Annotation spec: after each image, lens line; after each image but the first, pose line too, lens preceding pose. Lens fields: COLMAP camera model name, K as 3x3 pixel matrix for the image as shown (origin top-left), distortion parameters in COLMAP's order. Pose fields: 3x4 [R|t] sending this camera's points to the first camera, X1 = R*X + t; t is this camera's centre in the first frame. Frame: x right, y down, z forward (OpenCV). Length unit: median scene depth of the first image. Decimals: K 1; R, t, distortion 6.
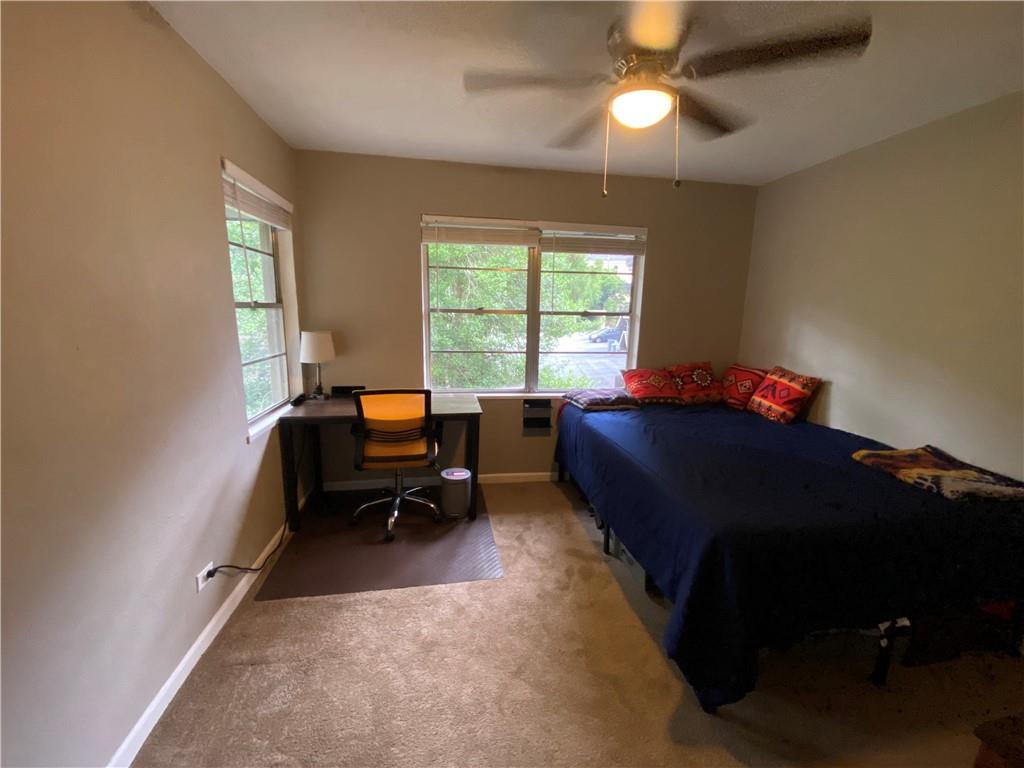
lens RADIAL K [[415.5, 0, 512.0], [0, 415.5, 384.0], [0, 0, 1]] dist [0.058849, -0.043639]
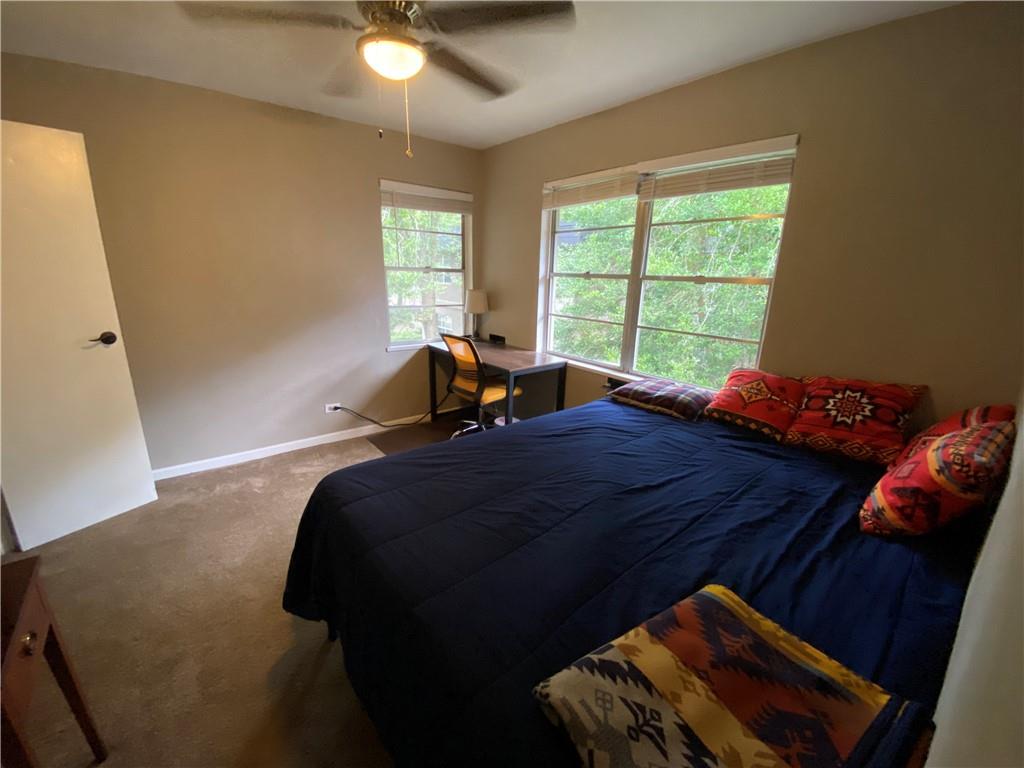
lens RADIAL K [[415.5, 0, 512.0], [0, 415.5, 384.0], [0, 0, 1]] dist [0.058849, -0.043639]
pose [[0.490914, 0.222366, -0.842352, 0.751460], [-0.173039, 0.972502, 0.155878, -0.057373], [0.853851, 0.069237, 0.515892, 0.409748]]
